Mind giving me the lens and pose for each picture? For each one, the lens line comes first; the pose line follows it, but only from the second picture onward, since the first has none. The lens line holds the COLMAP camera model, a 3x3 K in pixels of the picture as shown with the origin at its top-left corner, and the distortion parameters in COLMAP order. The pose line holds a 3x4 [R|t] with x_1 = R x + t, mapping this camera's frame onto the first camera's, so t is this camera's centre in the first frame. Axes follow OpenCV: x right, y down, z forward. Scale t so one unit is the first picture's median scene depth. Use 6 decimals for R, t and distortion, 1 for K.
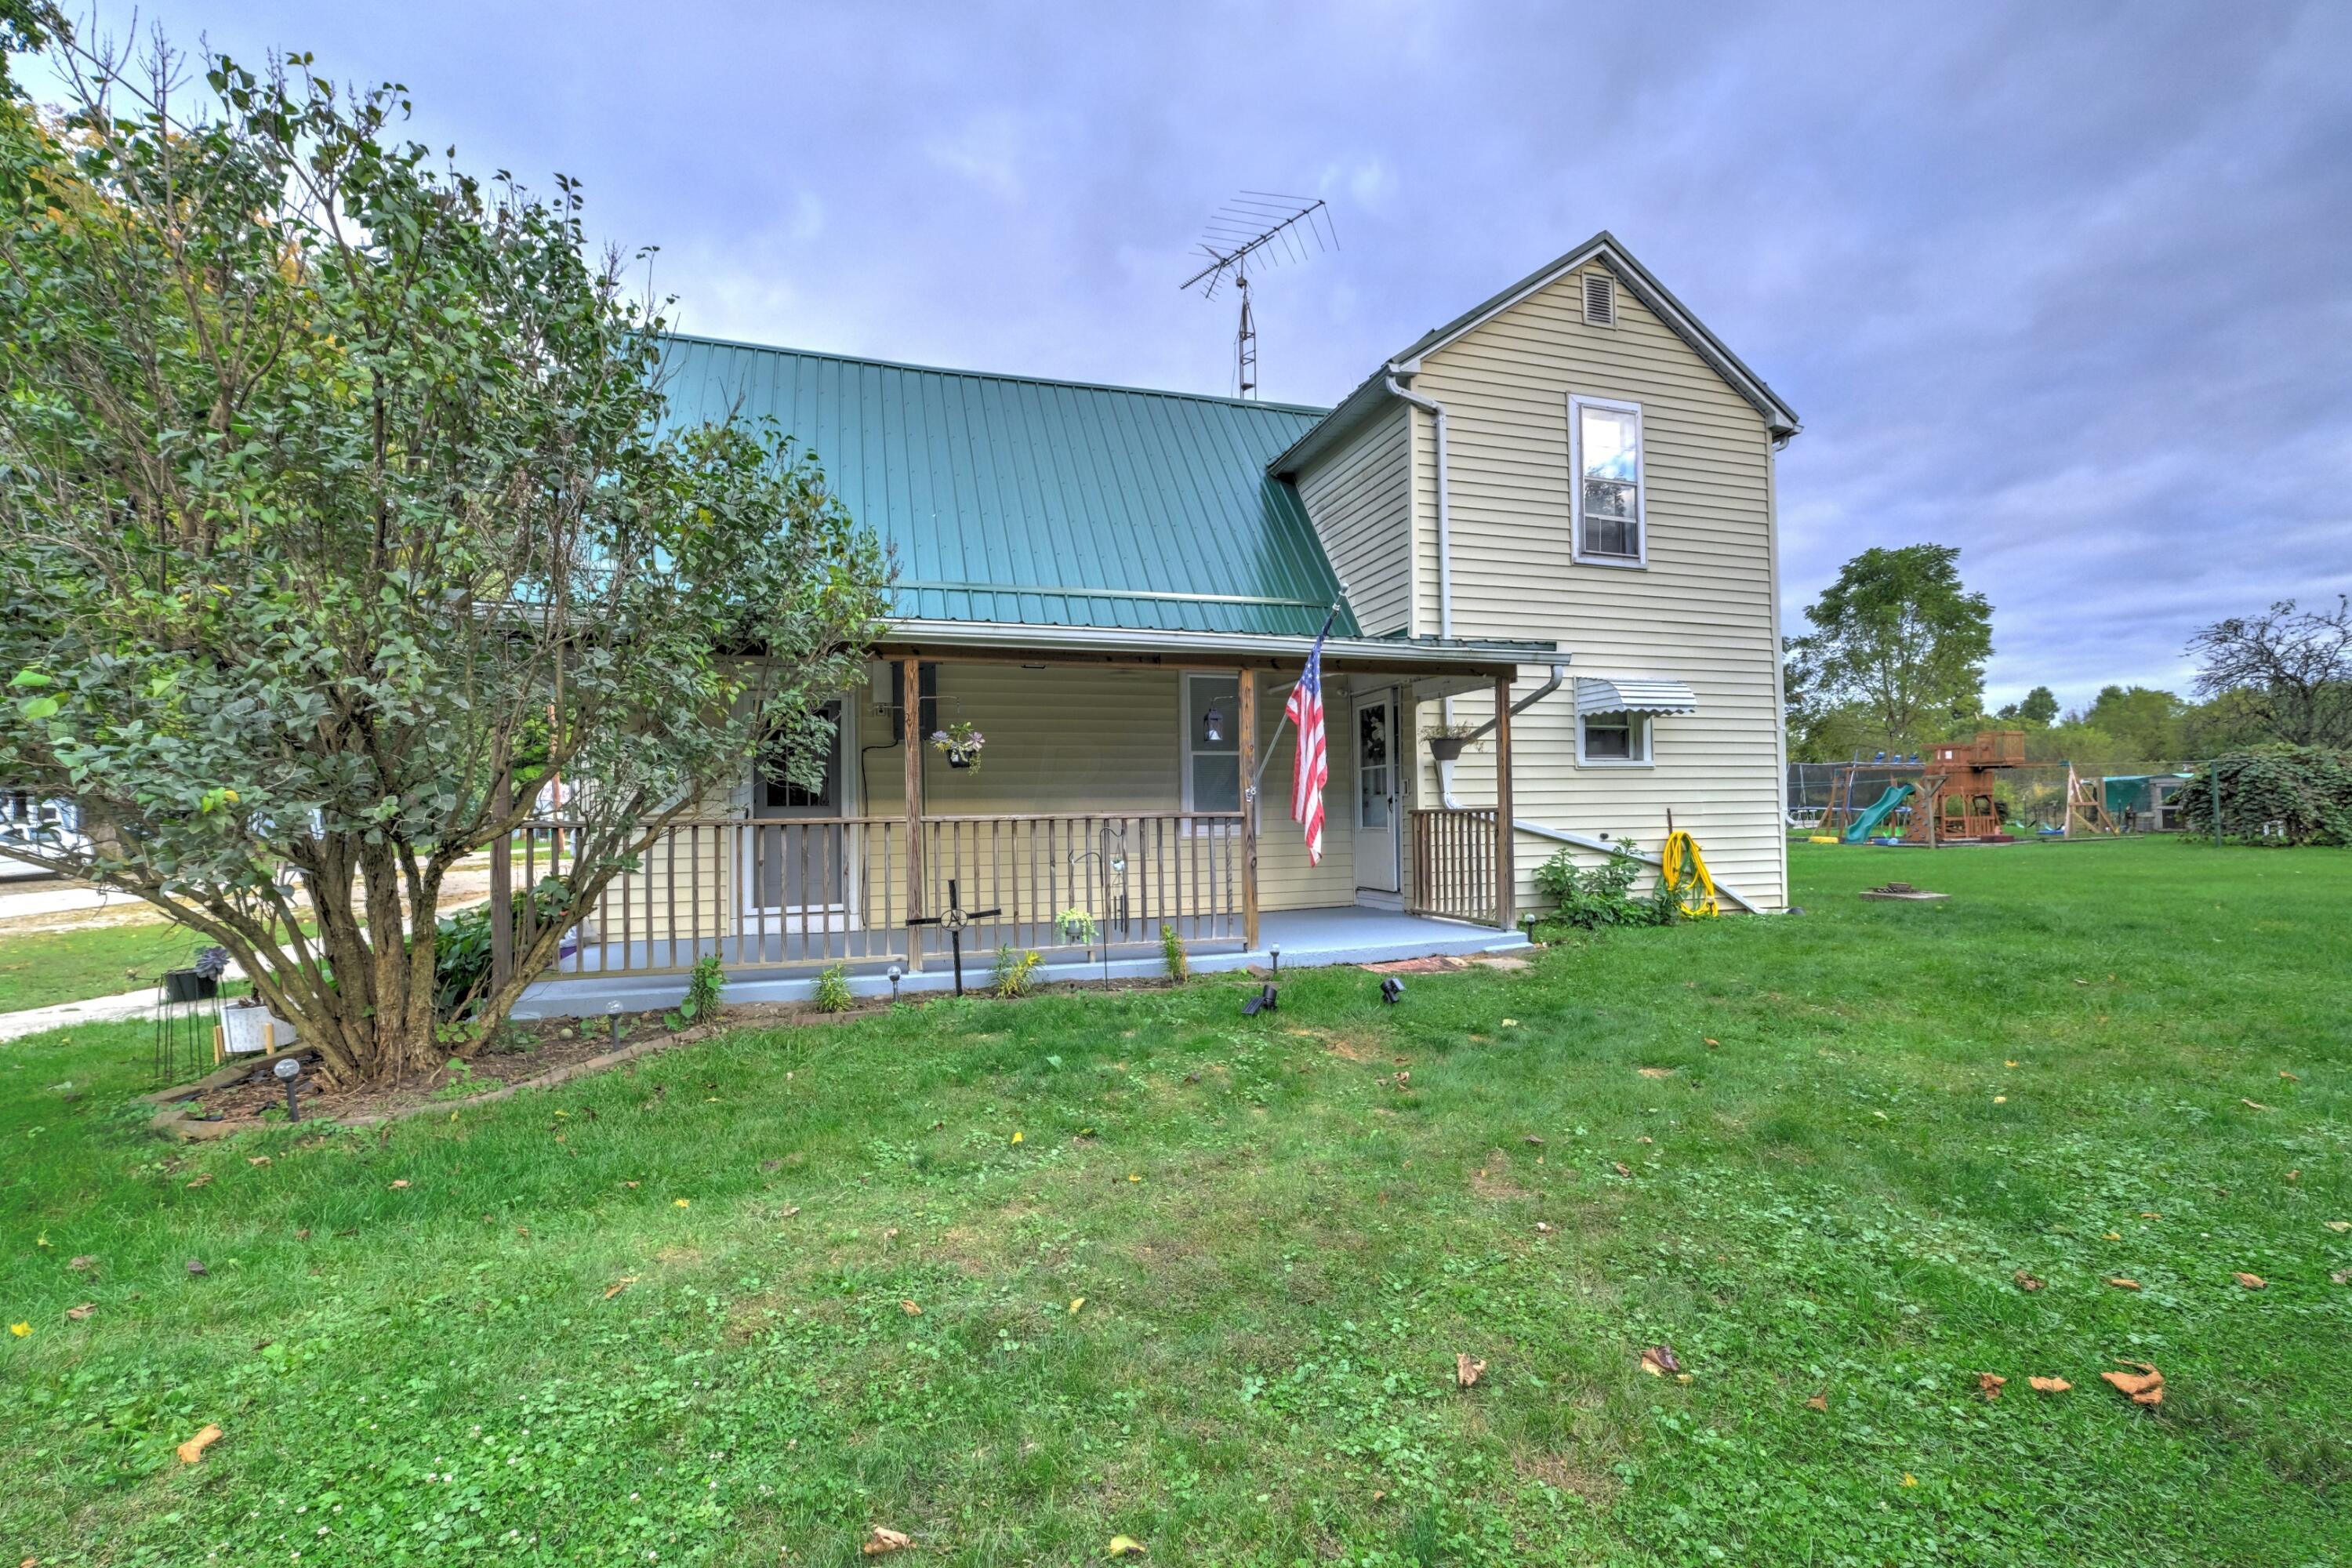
lens RADIAL K [[983.9, 0, 1172.9], [0, 983.9, 811.1], [0, 0, 1]] dist [-0.031246, -0.000091]
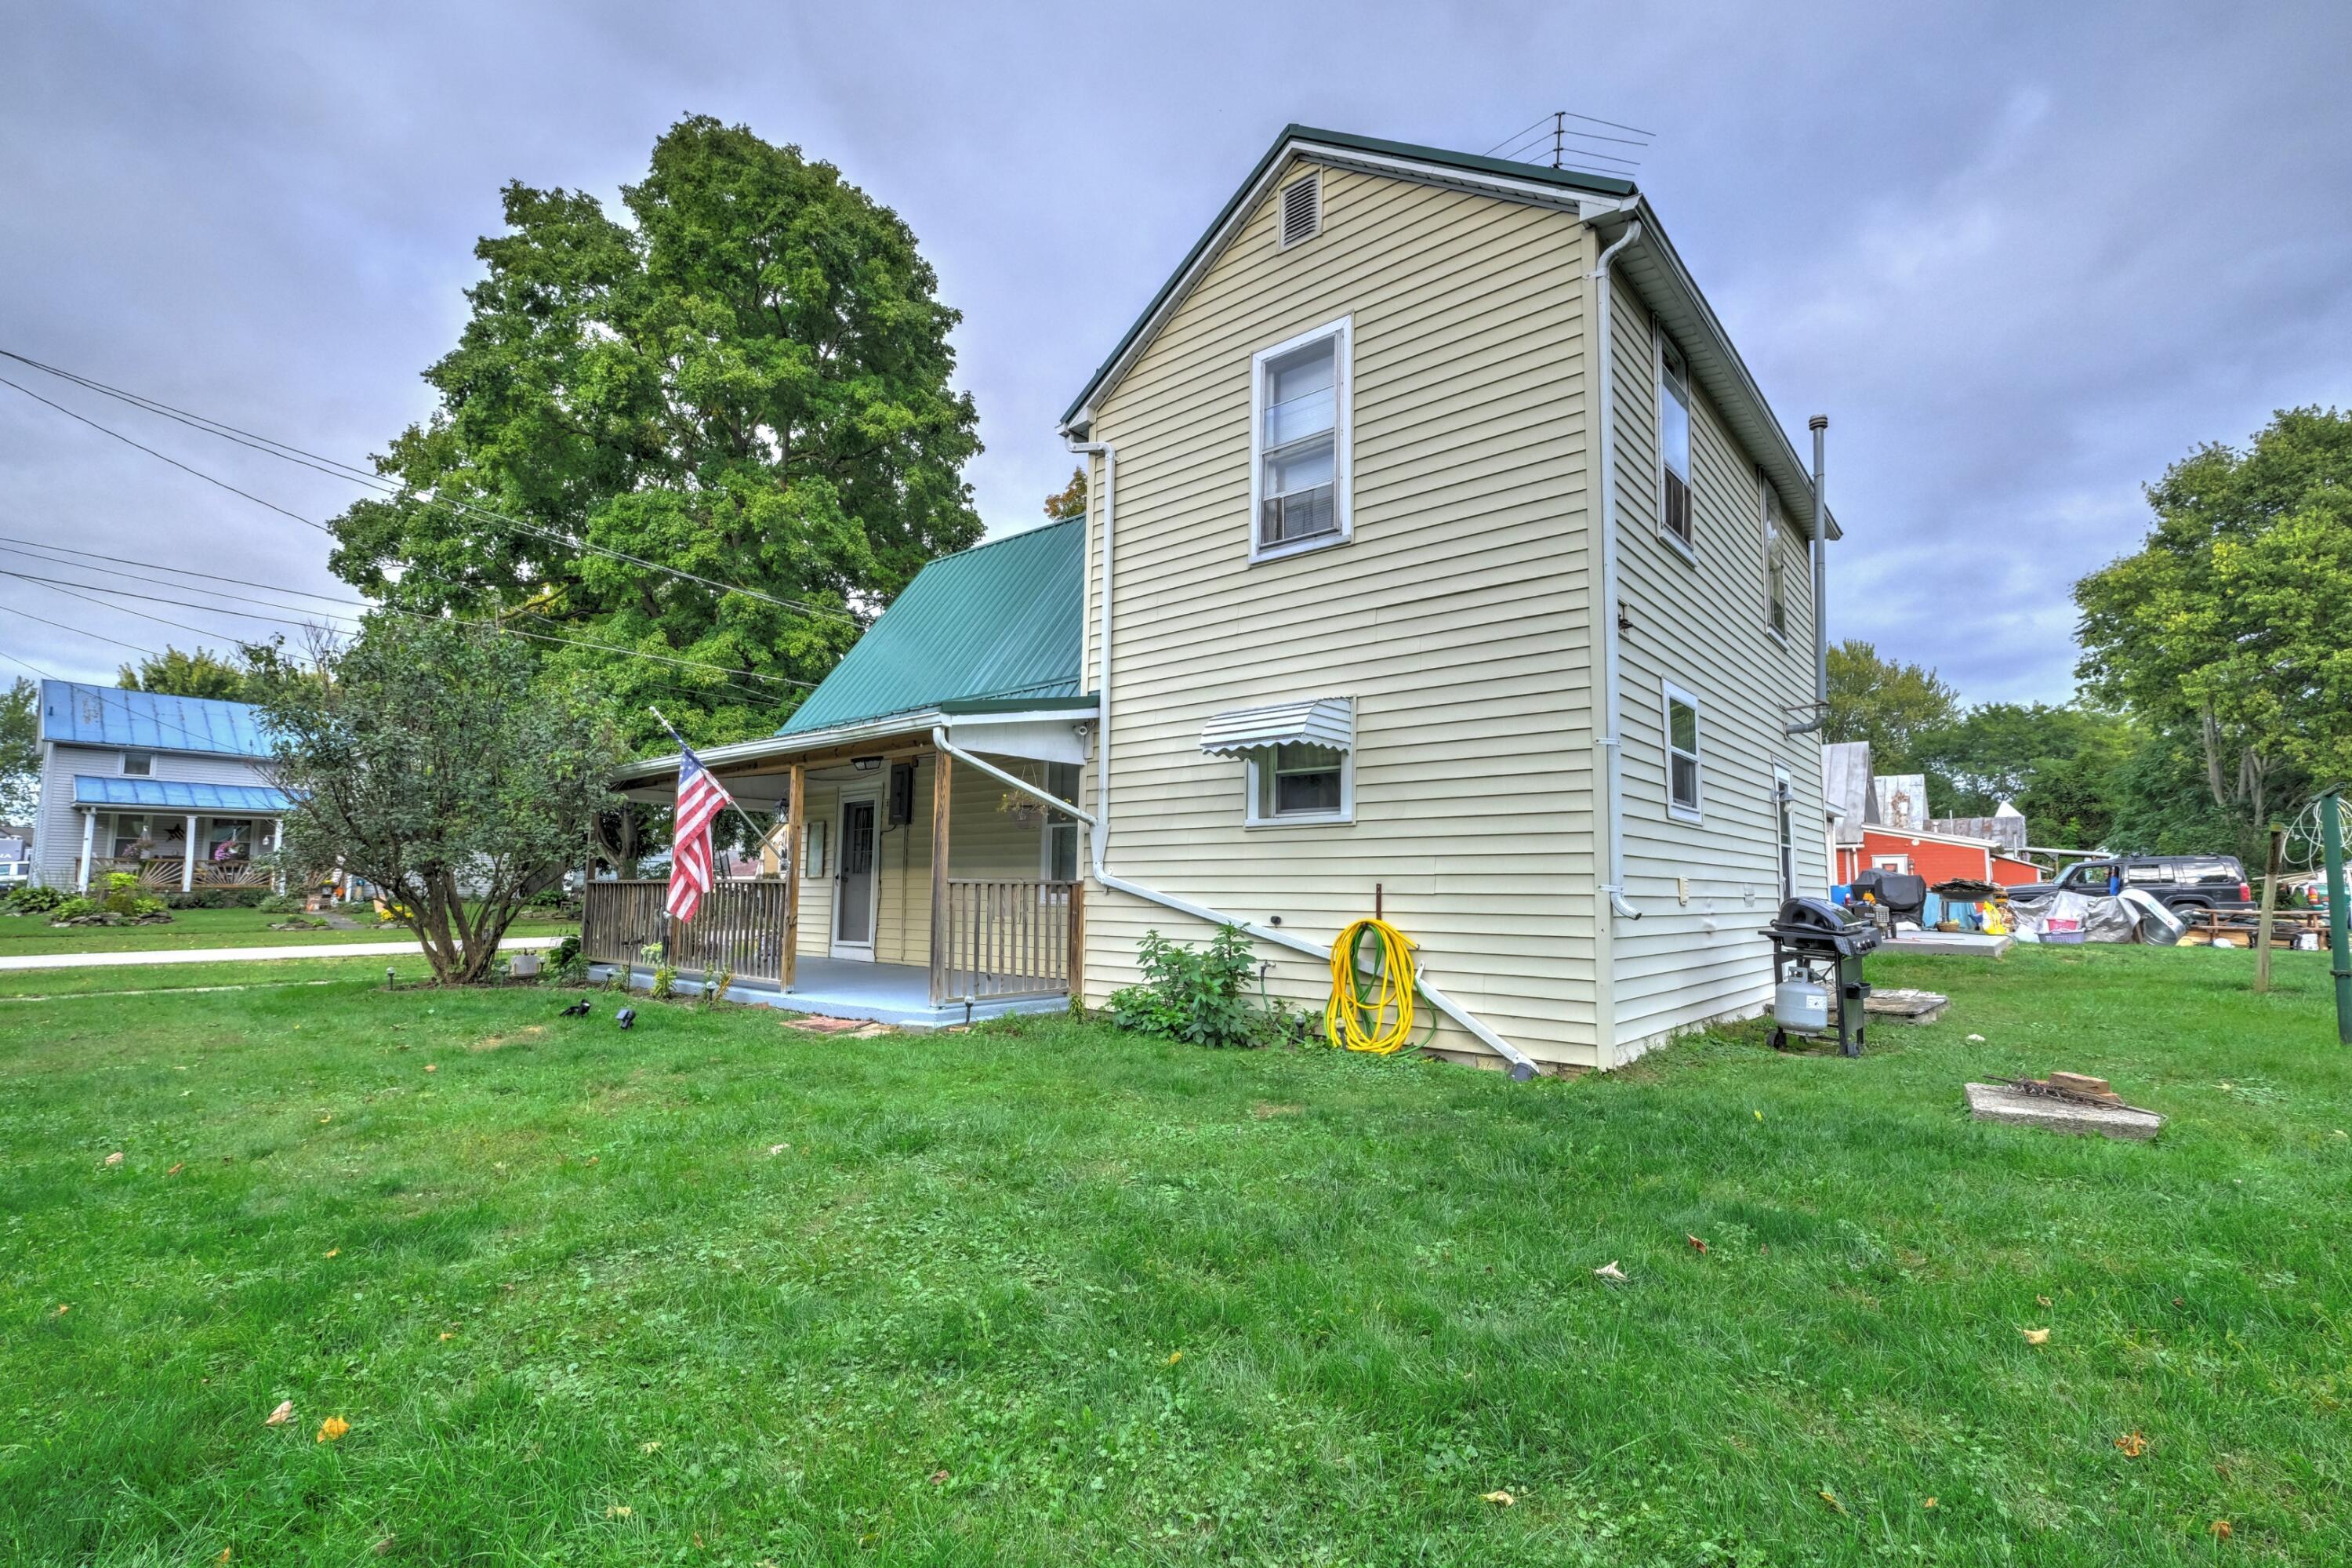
lens RADIAL K [[1034.5, 0, 1176.0], [0, 1034.5, 784.0], [0, 0, 1]] dist [0.000025, -0.000027]
pose [[0.536330, -0.063879, -0.841587, 0.542152], [-0.008661, 0.996663, -0.081170, -0.006250], [0.843964, 0.050823, 0.533987, 0.263946]]
